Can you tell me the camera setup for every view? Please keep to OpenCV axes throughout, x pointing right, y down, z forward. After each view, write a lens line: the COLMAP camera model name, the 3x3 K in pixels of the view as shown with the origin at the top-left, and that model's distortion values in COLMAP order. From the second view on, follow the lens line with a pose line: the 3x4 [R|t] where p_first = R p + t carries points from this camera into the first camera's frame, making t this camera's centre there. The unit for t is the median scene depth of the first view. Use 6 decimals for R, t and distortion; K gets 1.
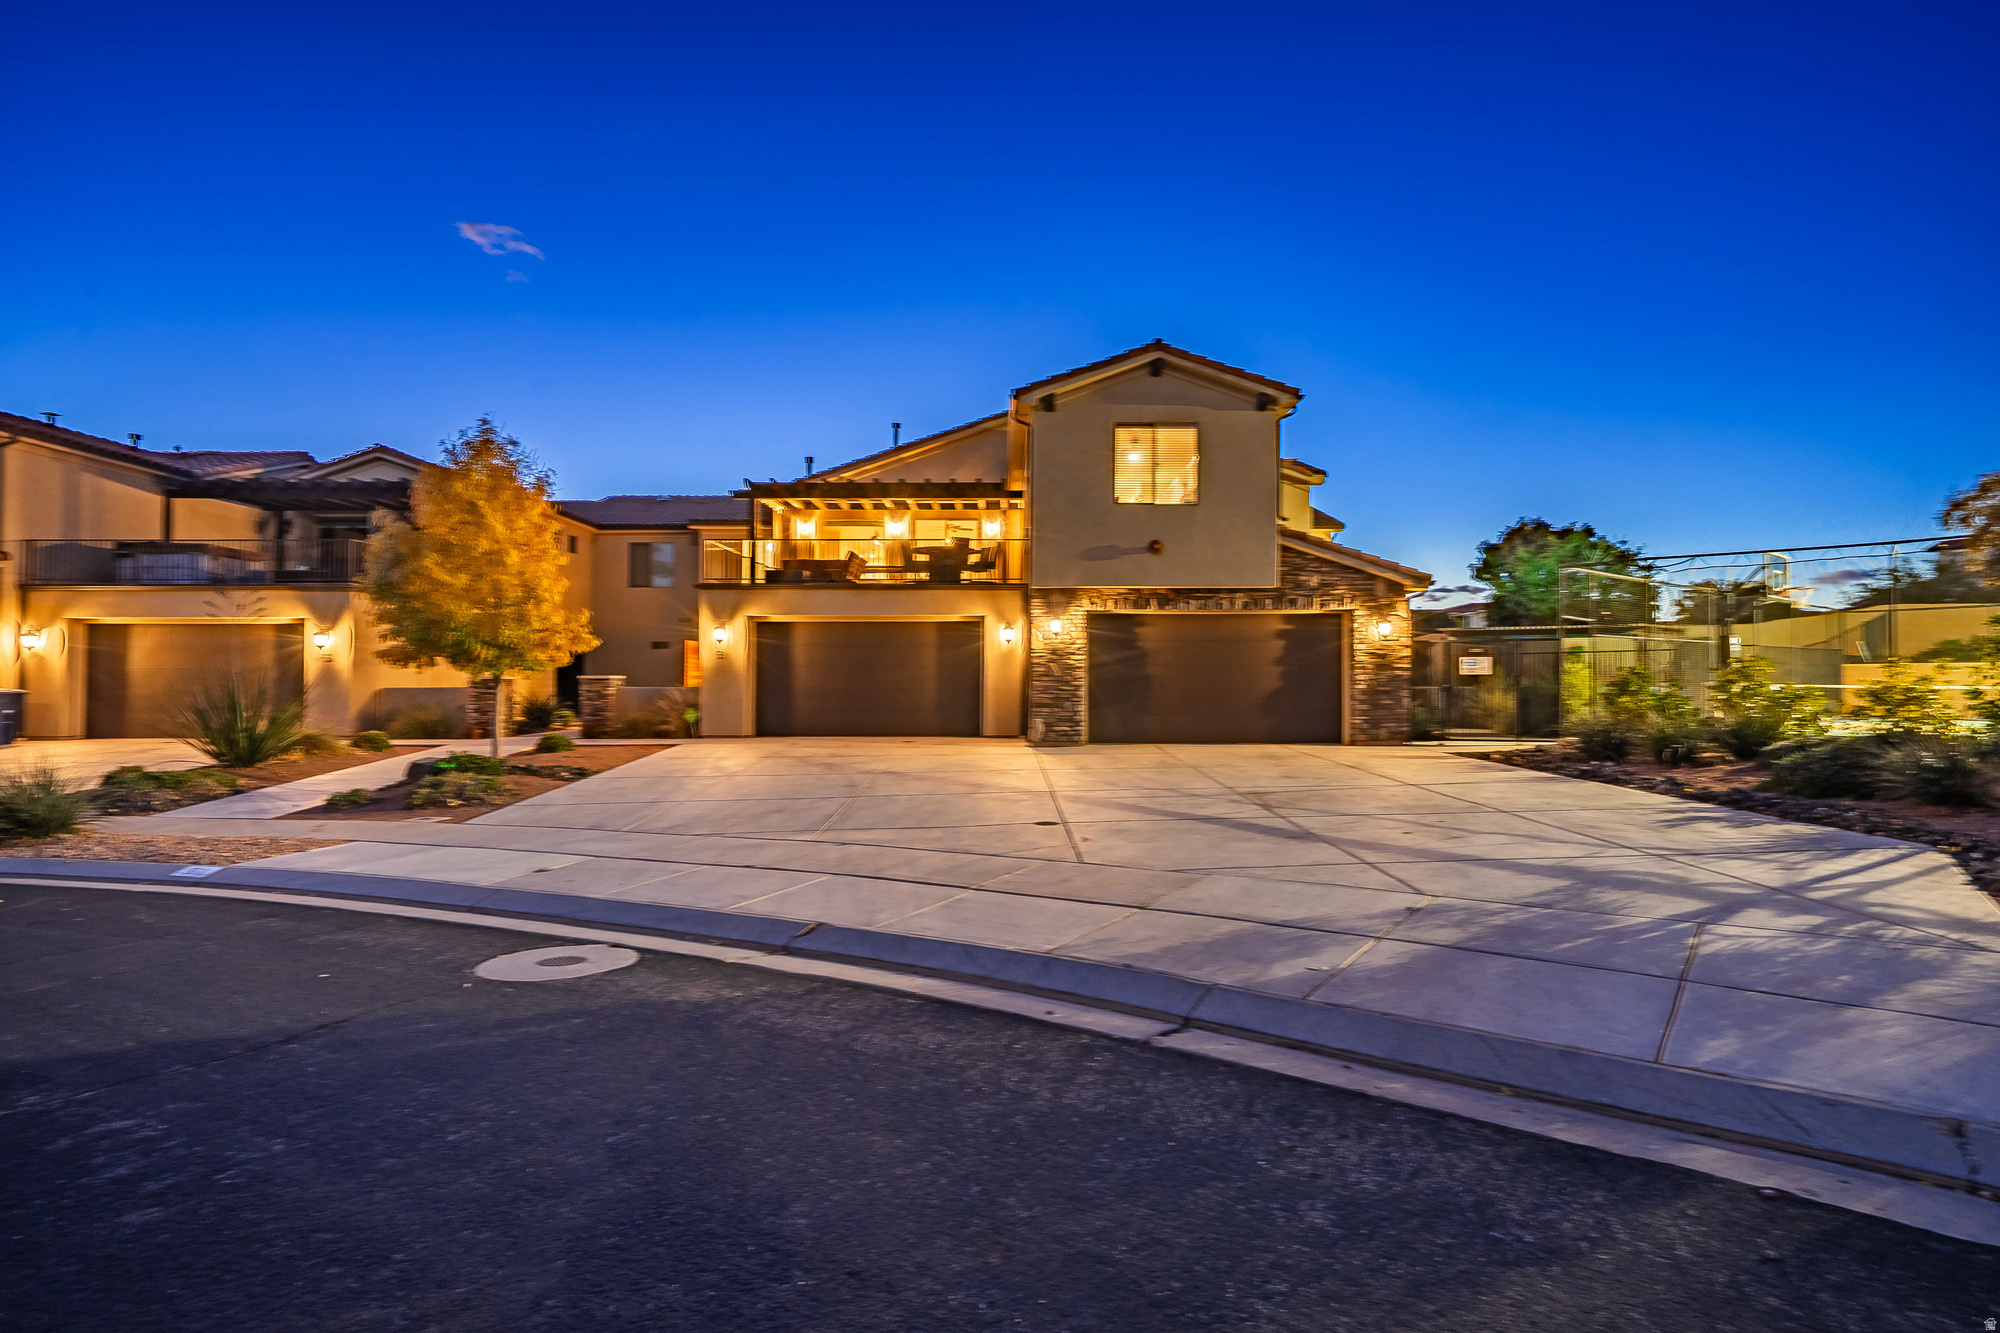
lens RADIAL K [[1004.7, 0, 990.0], [0, 1004.7, 668.5], [0, 0, 1]] dist [0.000536, 0.000209]
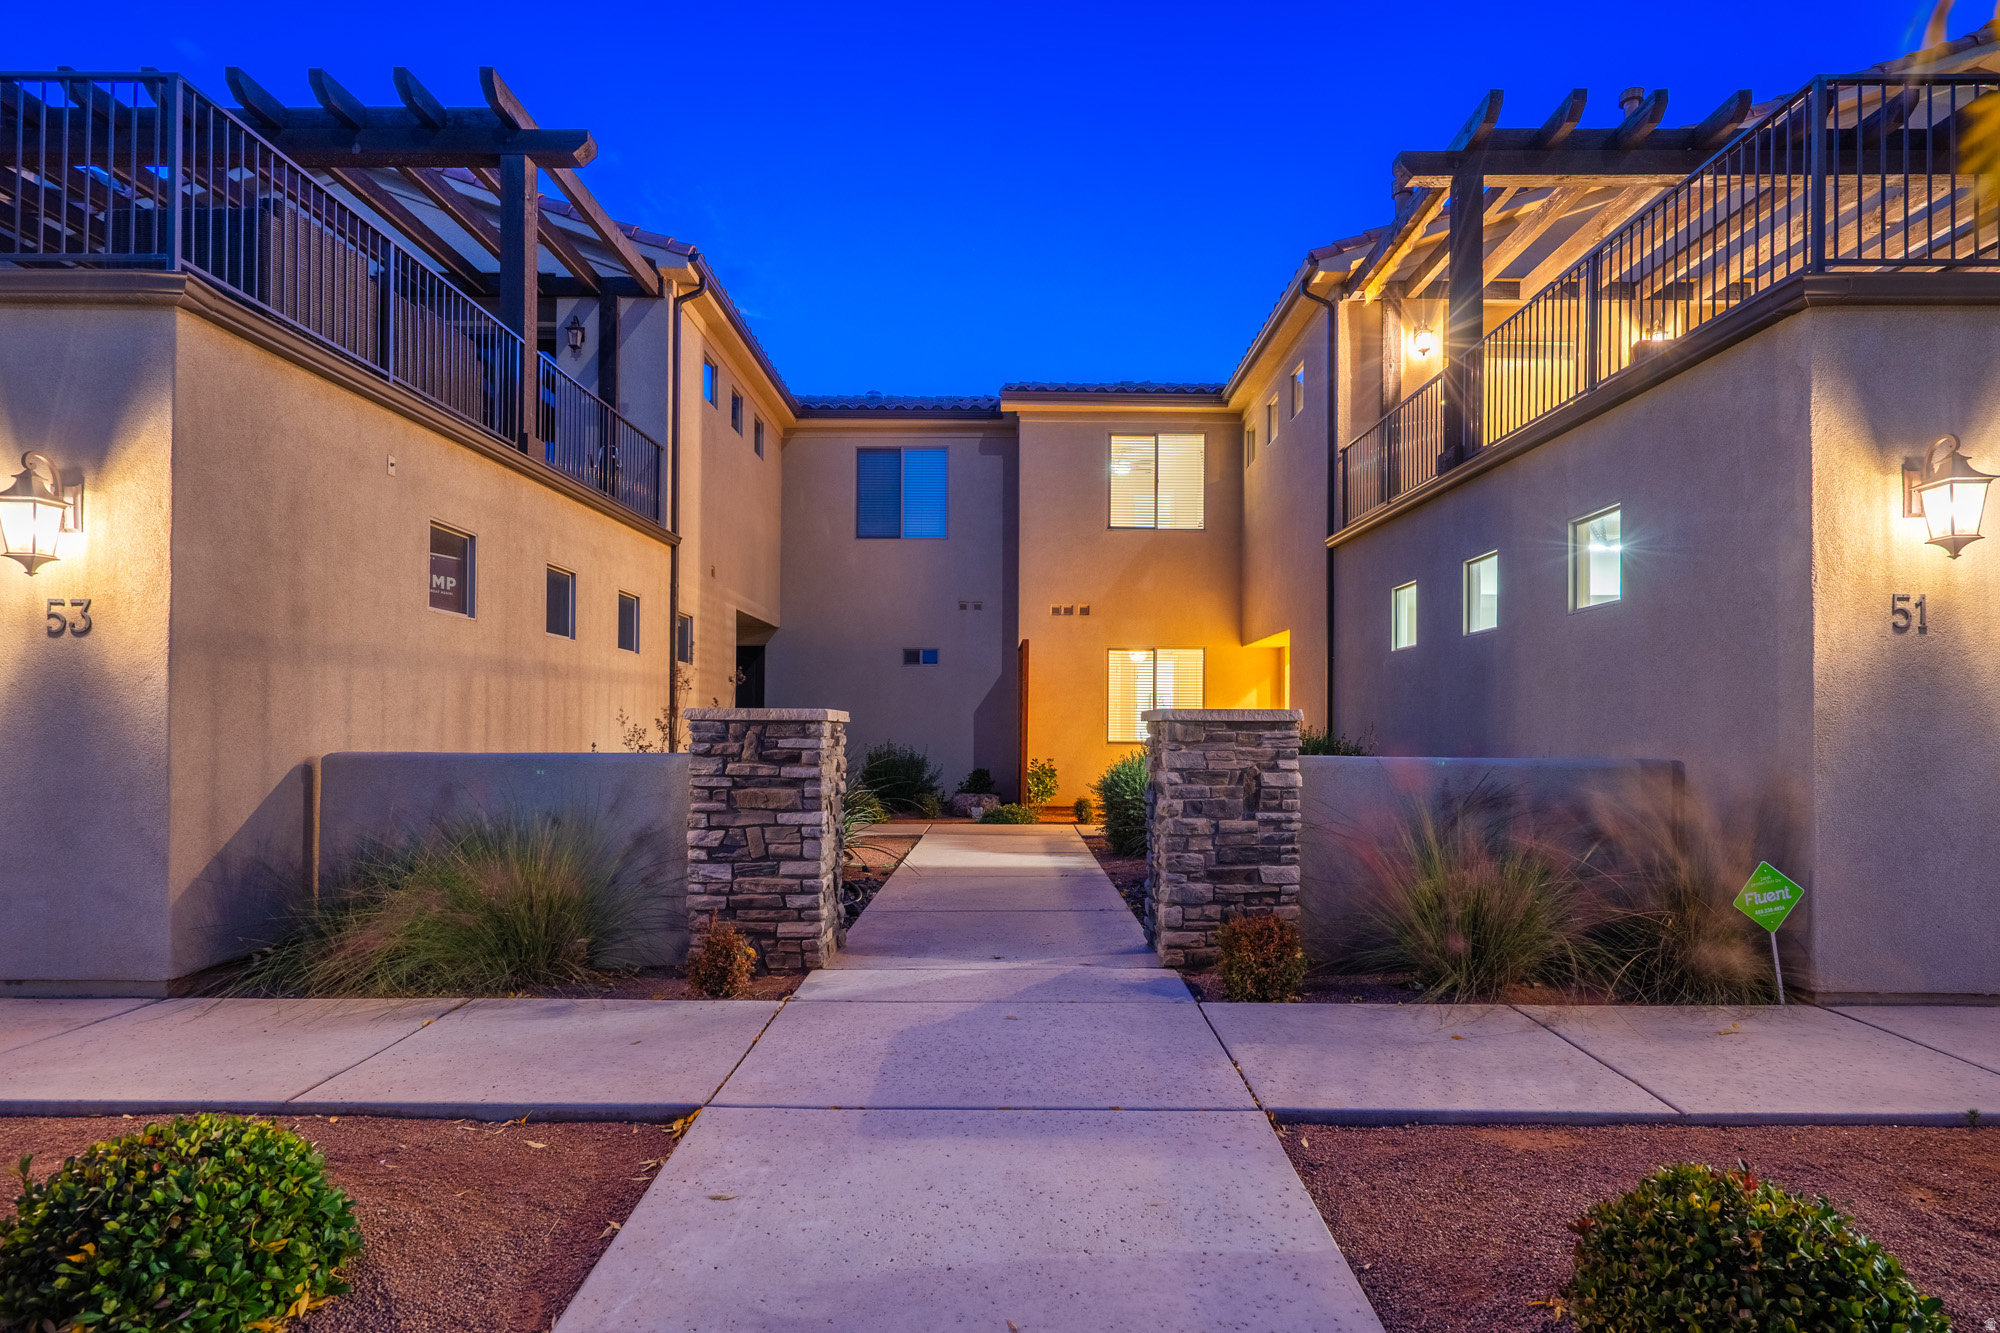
lens RADIAL K [[1067.2, 0, 1010.5], [0, 1067.2, 717.5], [0, 0, 1]] dist [-0.000996, -0.000169]
pose [[0.999979, 0.005385, -0.003519, -0.519578], [-0.005380, 0.999985, 0.001426, 0.010786], [0.003526, -0.001407, 0.999993, 0.881206]]
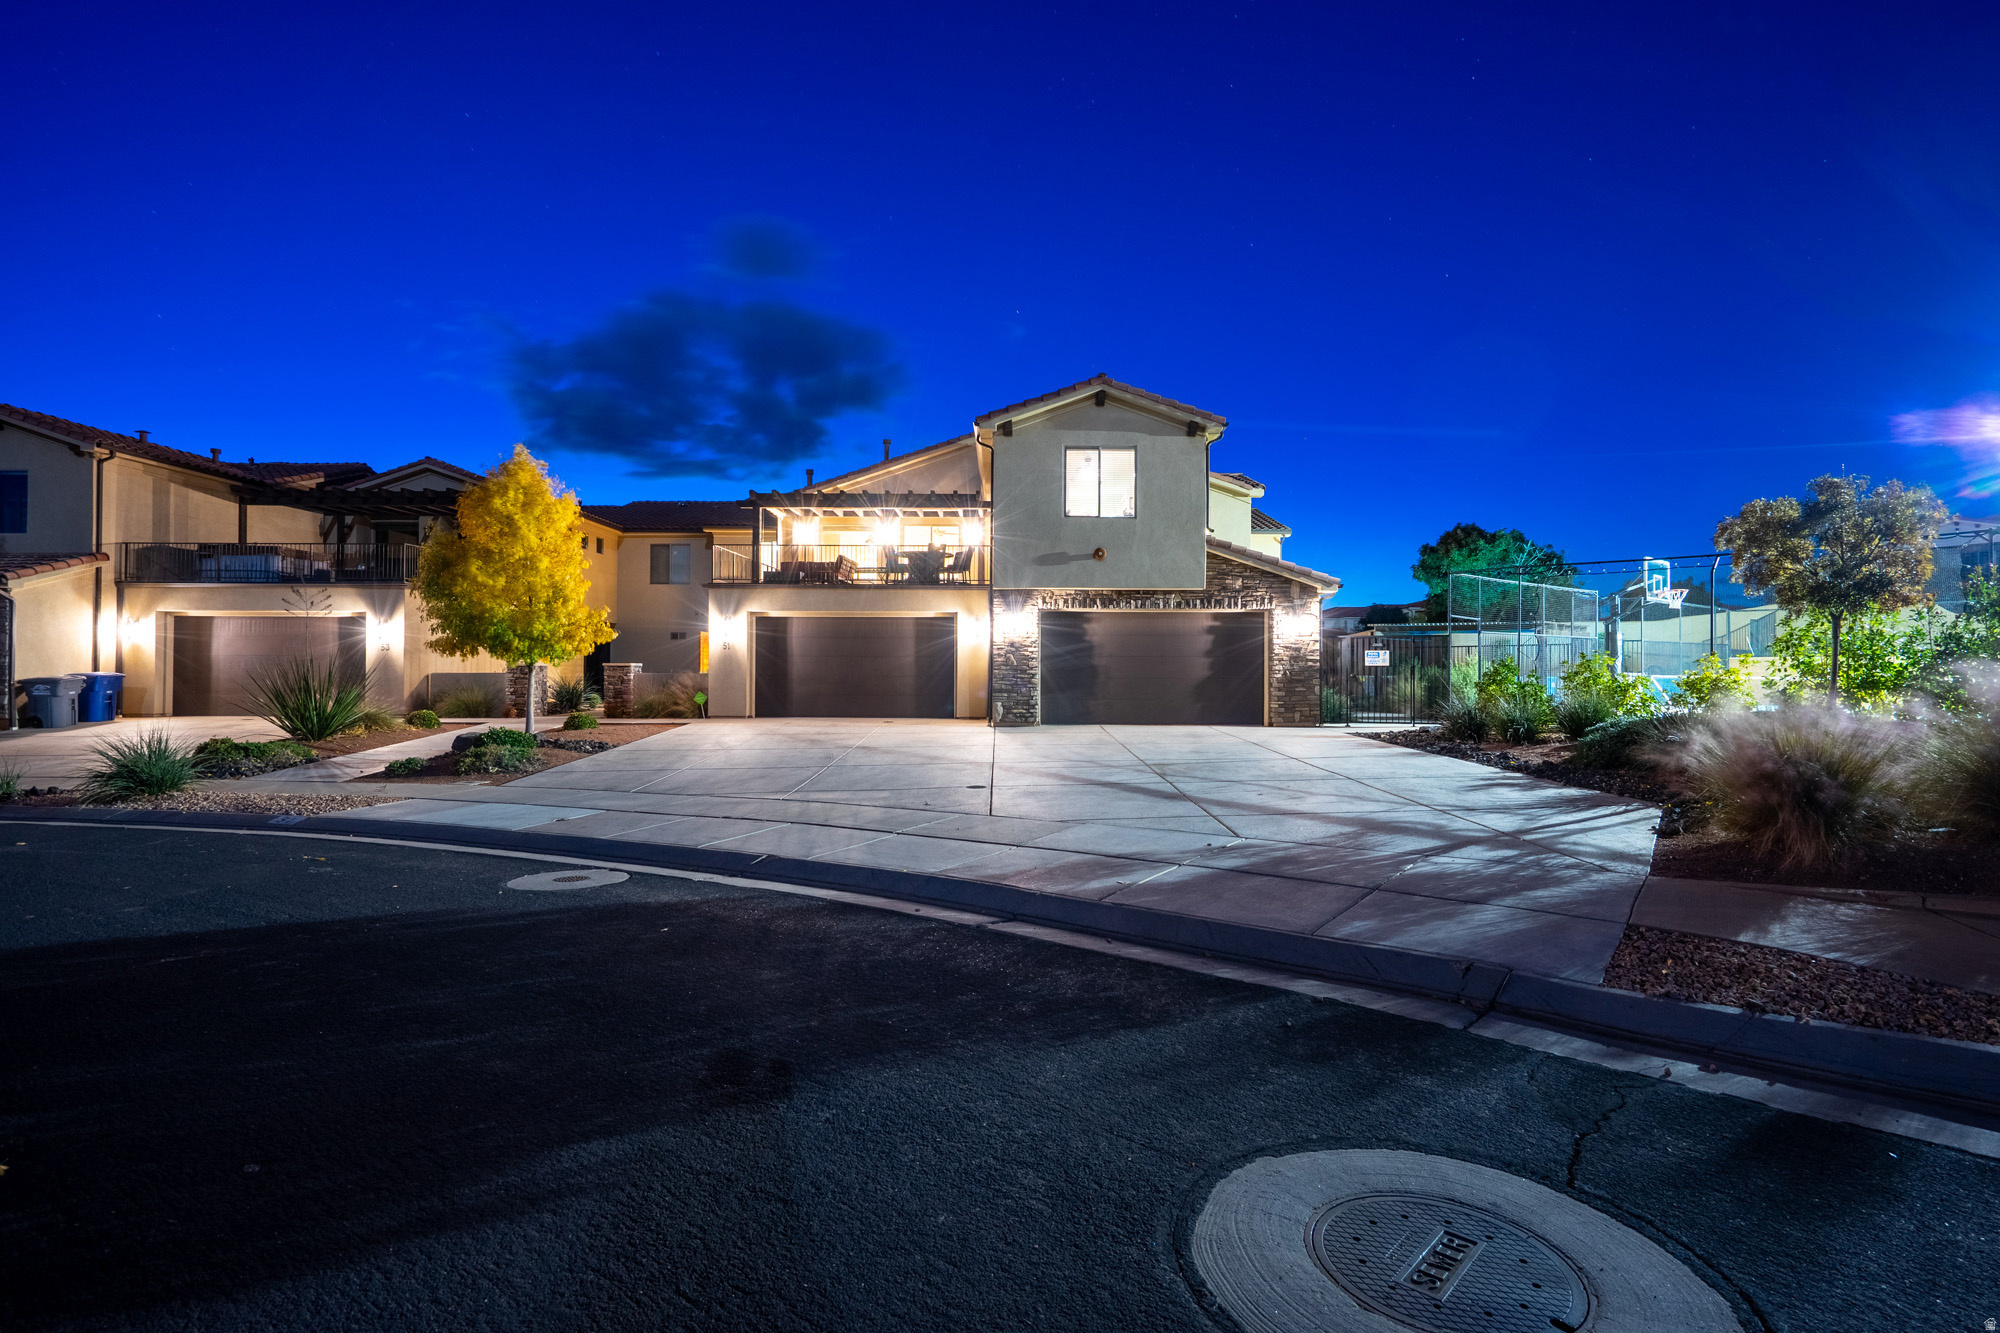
lens RADIAL K [[937.1, 0, 990.9], [0, 937.1, 663.9], [0, 0, 1]] dist [-0.002069, -0.000119]
pose [[0.999986, 0.004251, -0.003278, 0.043089], [-0.004227, 0.999964, 0.007308, -0.002073], [0.003309, -0.007294, 0.999968, -0.077183]]
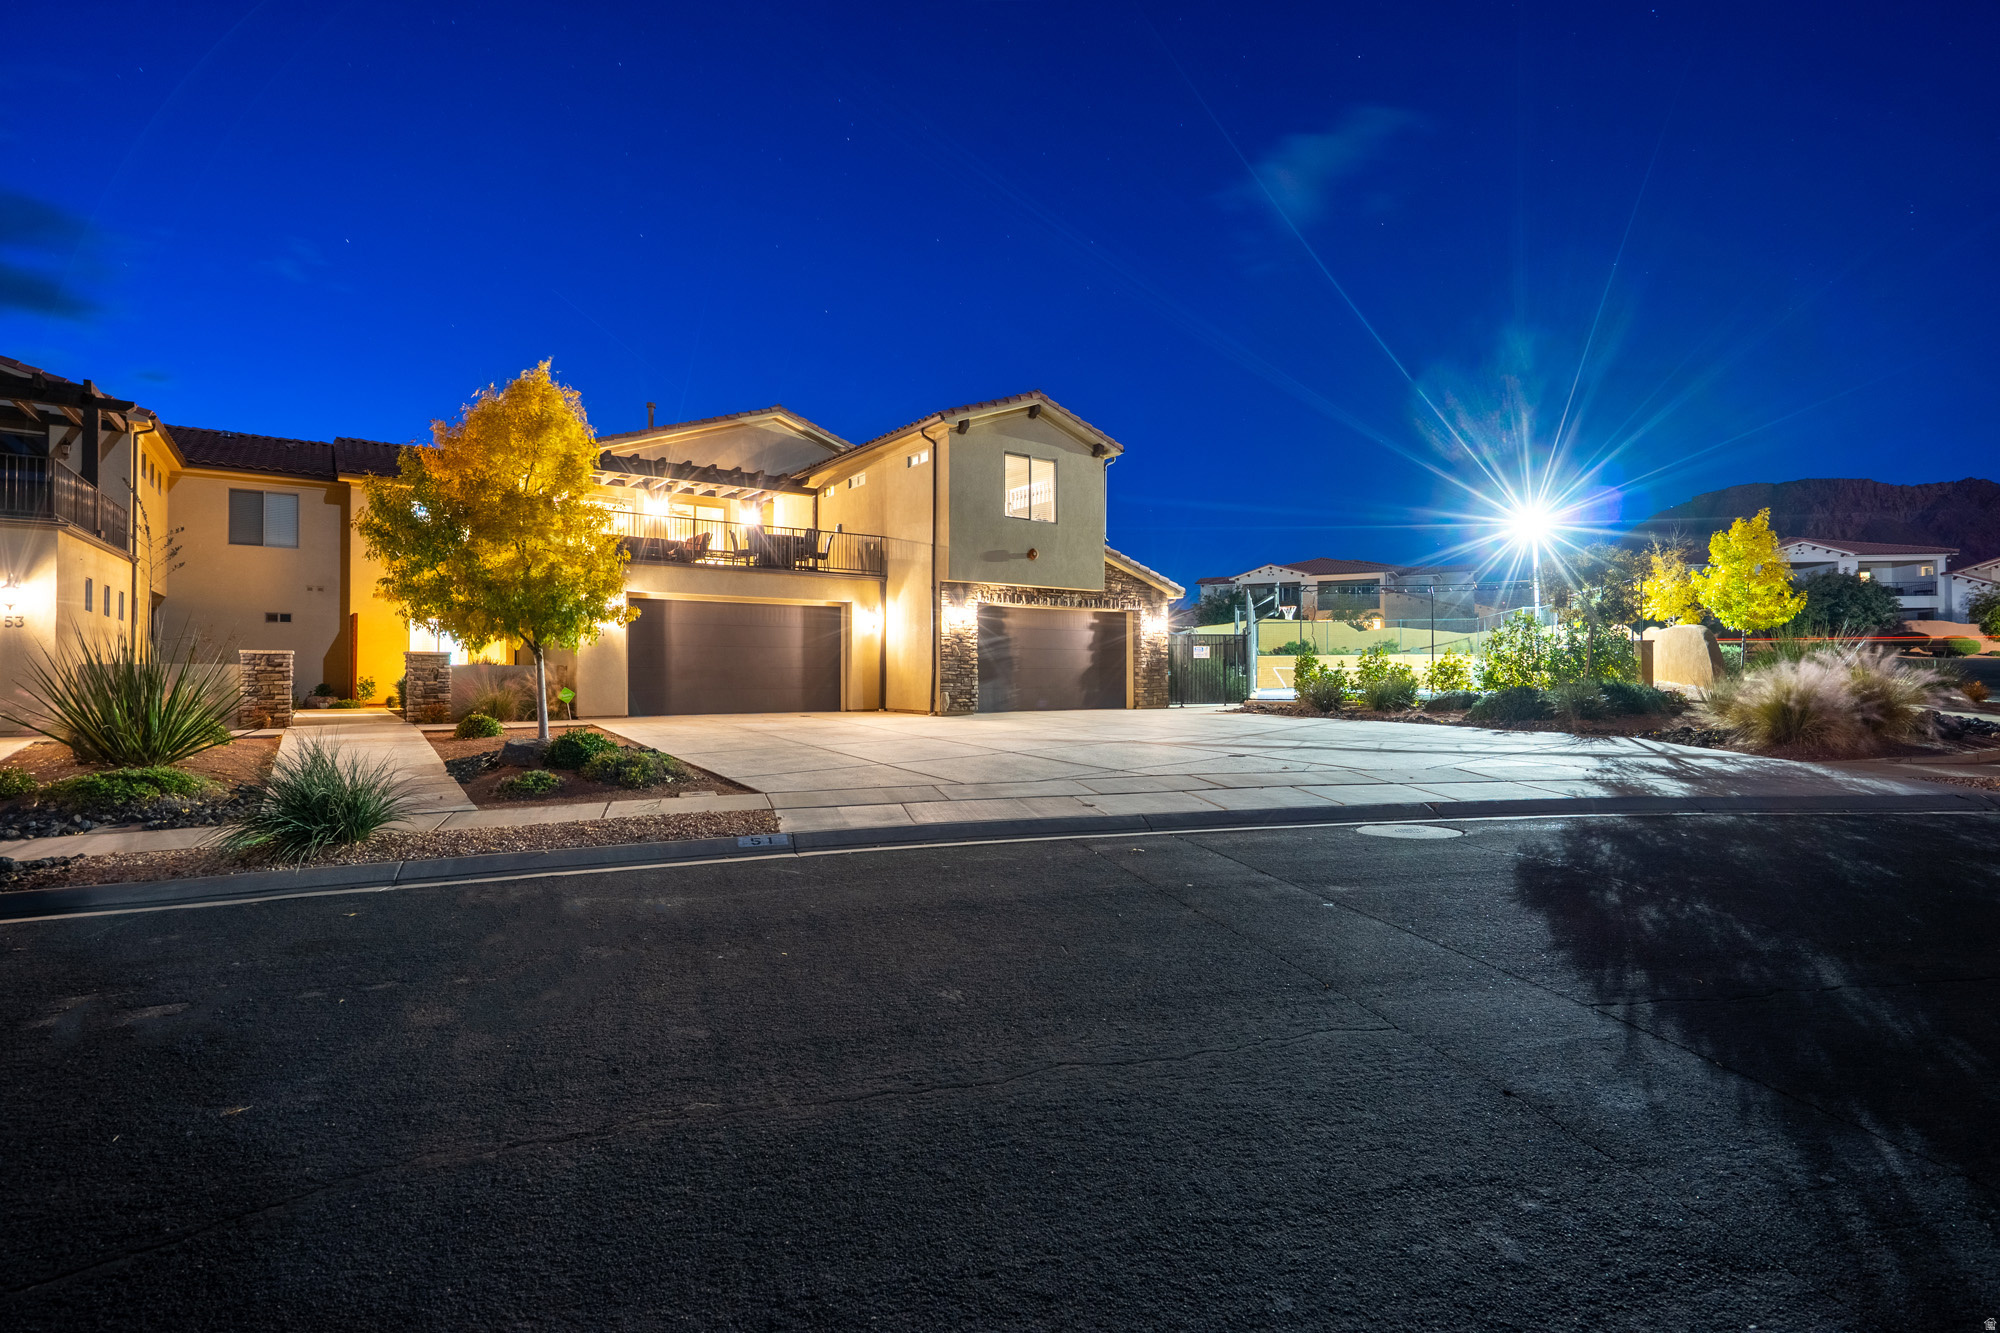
lens RADIAL K [[937.1, 0, 990.9], [0, 937.1, 663.9], [0, 0, 1]] dist [-0.002069, -0.000119]
pose [[0.815273, 0.005880, 0.579047, -0.545289], [-0.009444, 0.999950, 0.003143, 0.012648], [-0.579000, -0.008031, 0.815288, 0.072437]]
